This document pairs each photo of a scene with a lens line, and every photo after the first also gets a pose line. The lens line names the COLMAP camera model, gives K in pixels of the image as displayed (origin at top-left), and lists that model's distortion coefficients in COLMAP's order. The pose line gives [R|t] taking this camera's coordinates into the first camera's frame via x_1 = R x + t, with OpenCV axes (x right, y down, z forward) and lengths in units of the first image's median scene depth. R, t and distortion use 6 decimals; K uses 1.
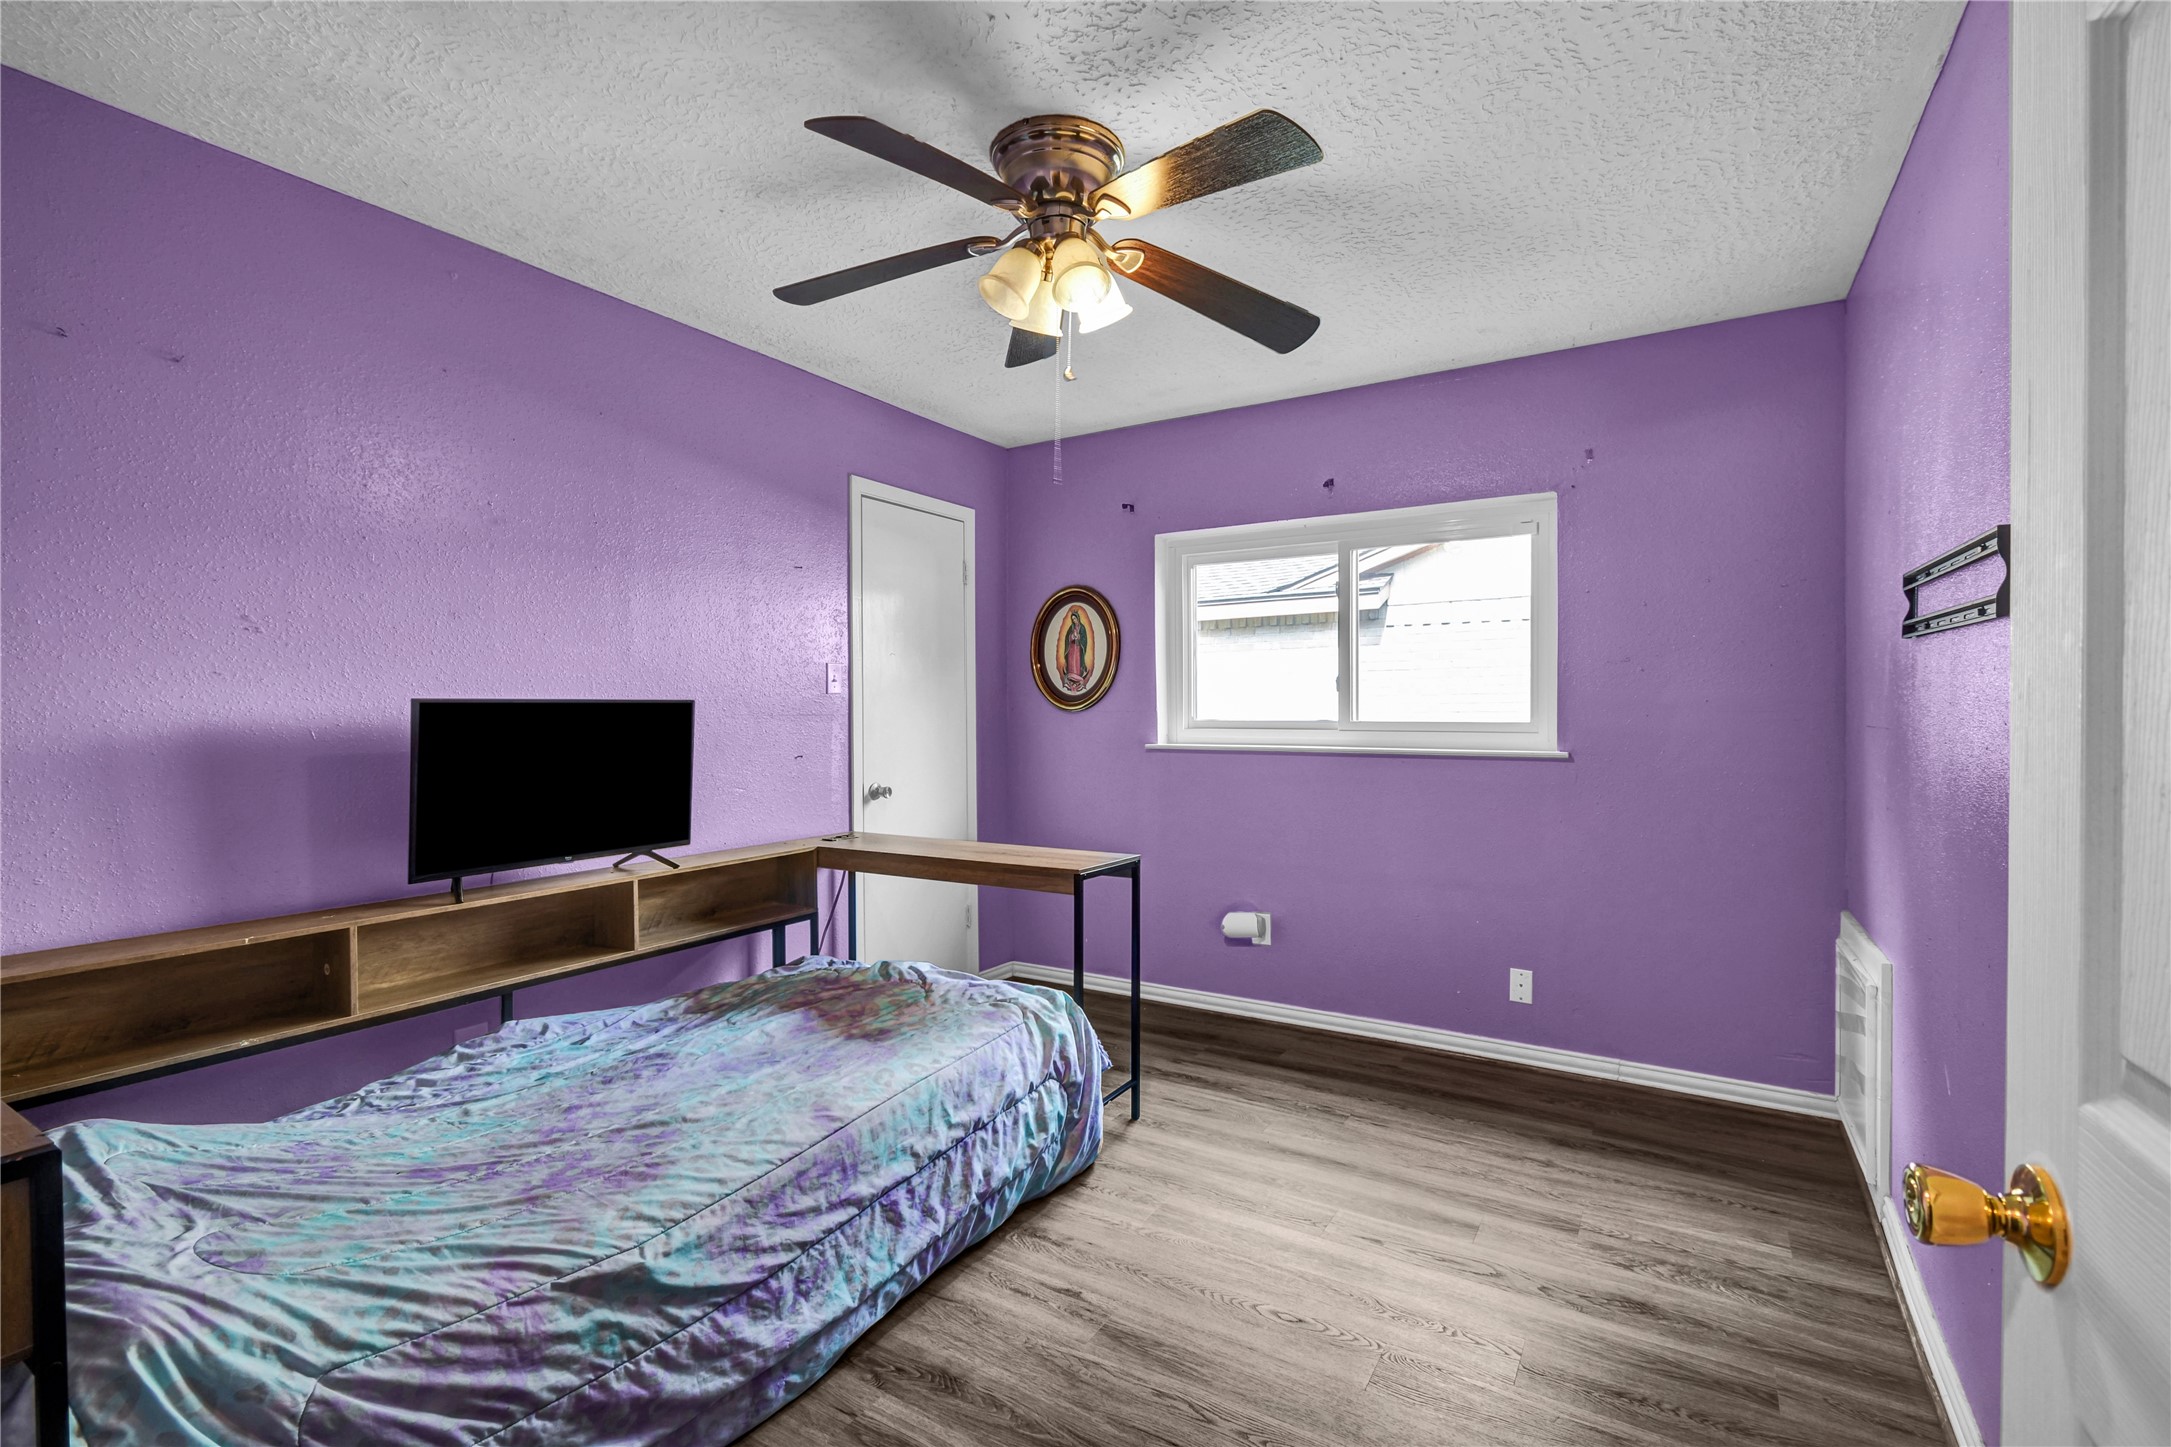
lens RADIAL K [[960.1, 0, 1079.3], [0, 960.1, 714.5], [0, 0, 1]] dist [0.000778, -0.000196]
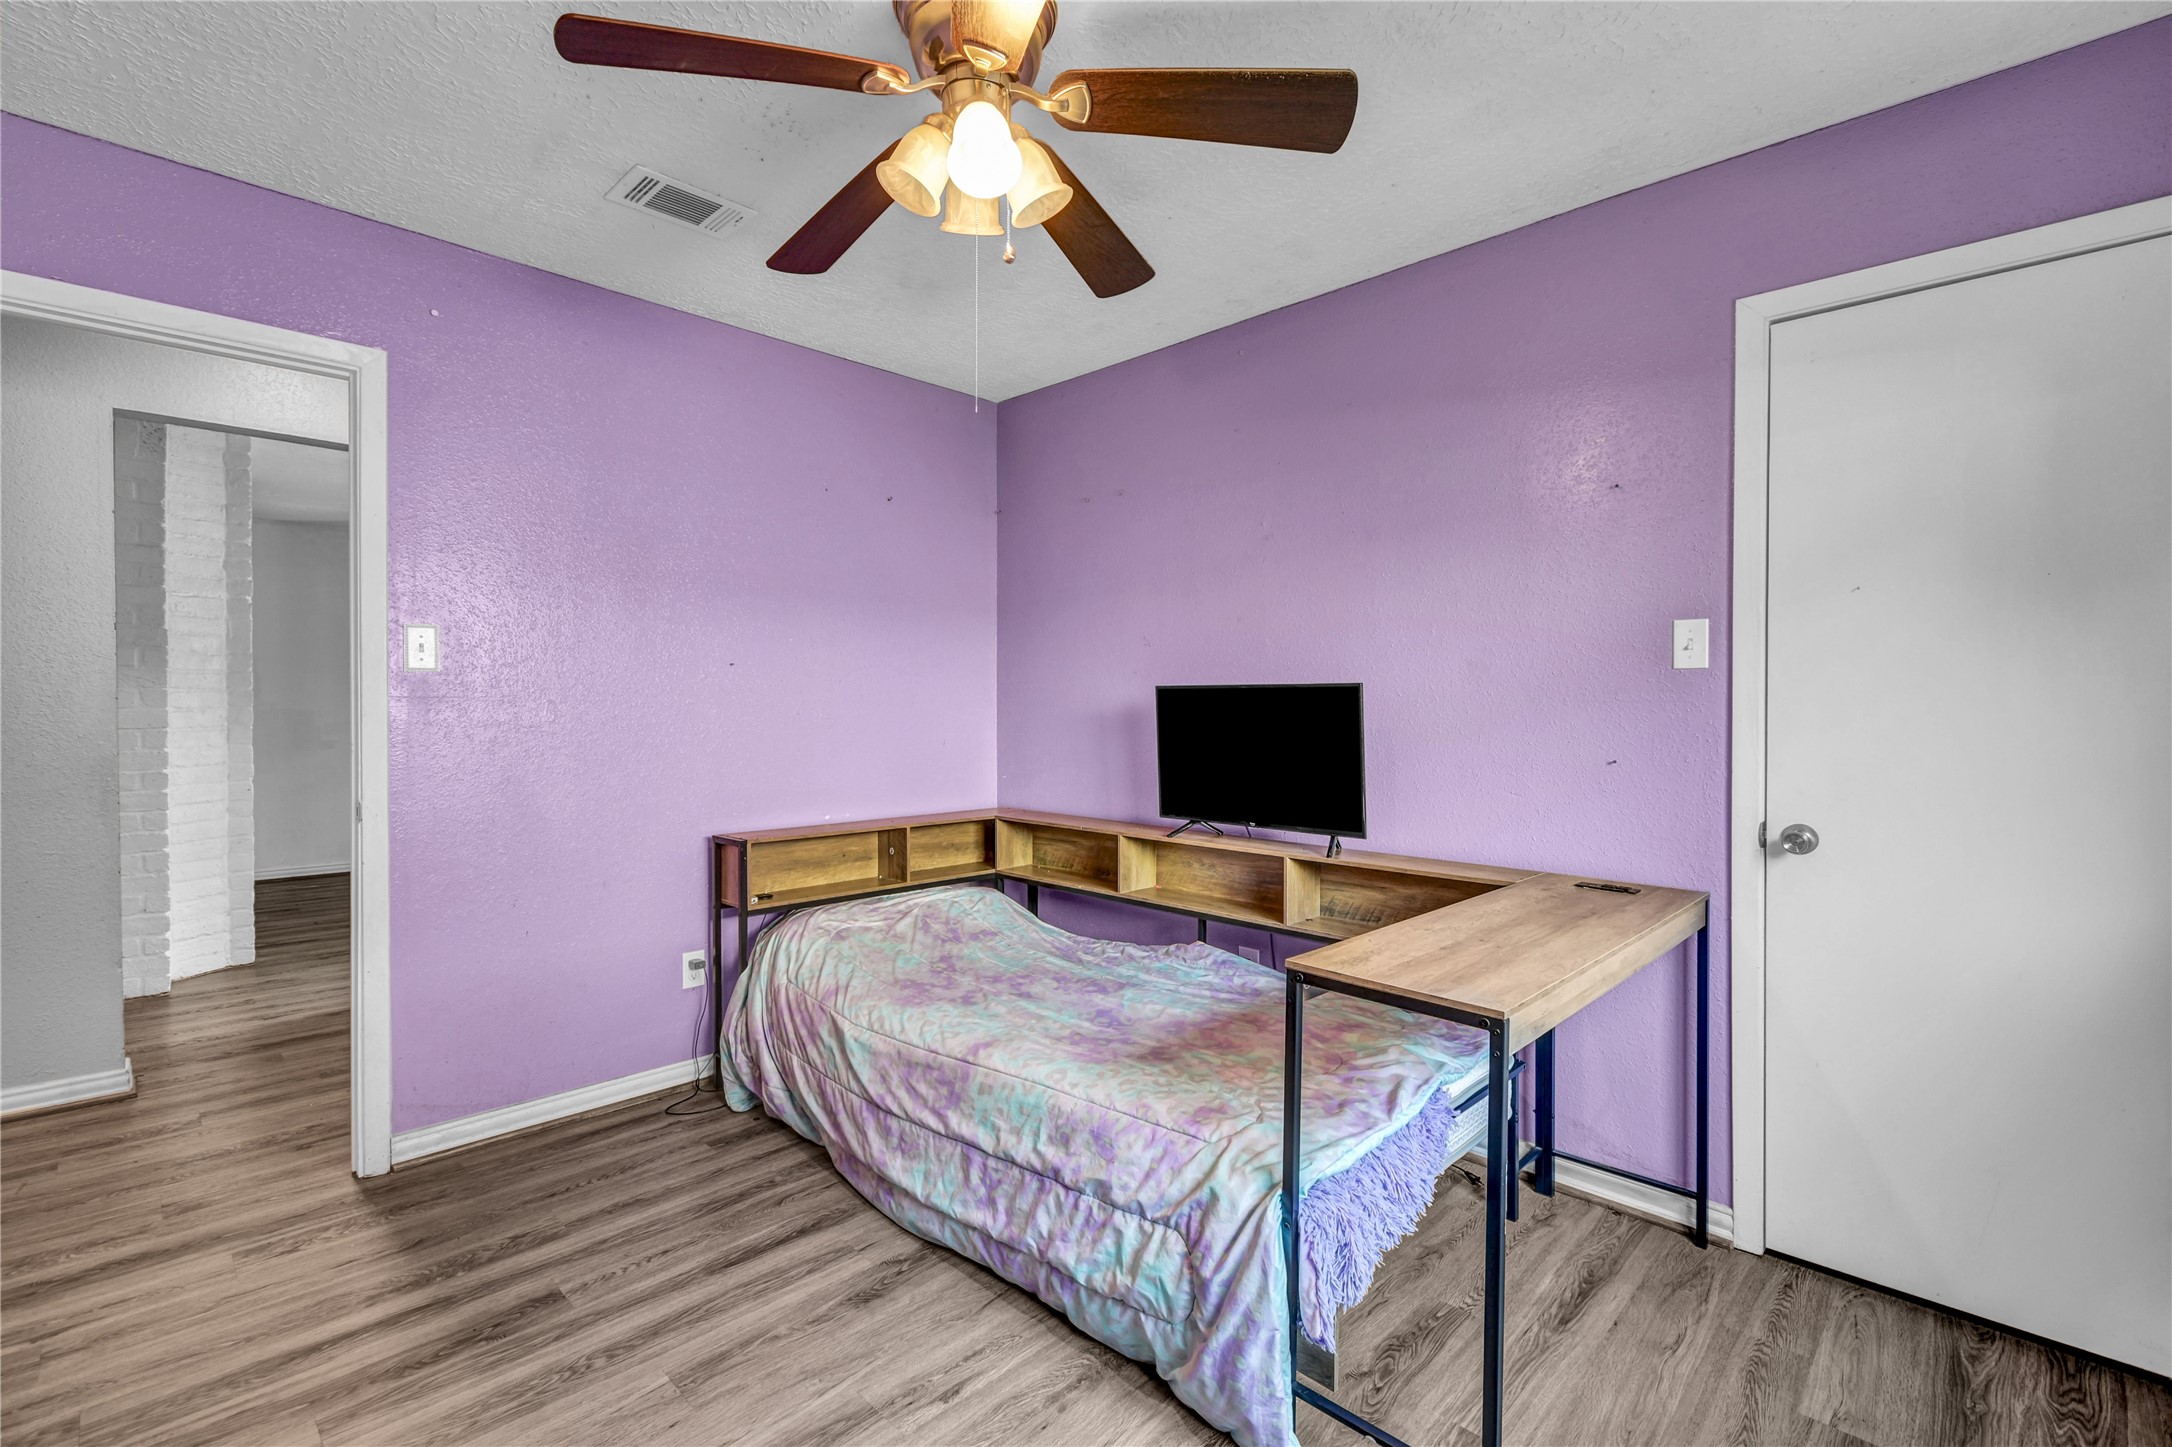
lens RADIAL K [[960.5, 0, 1079.8], [0, 960.5, 714.5], [0, 0, 1]] dist [0.000778, -0.000196]
pose [[-0.219723, 0.011079, -0.975499, 0.772744], [-0.006984, 0.999892, 0.012930, 0.006839], [0.975537, 0.009654, -0.219622, 1.295815]]
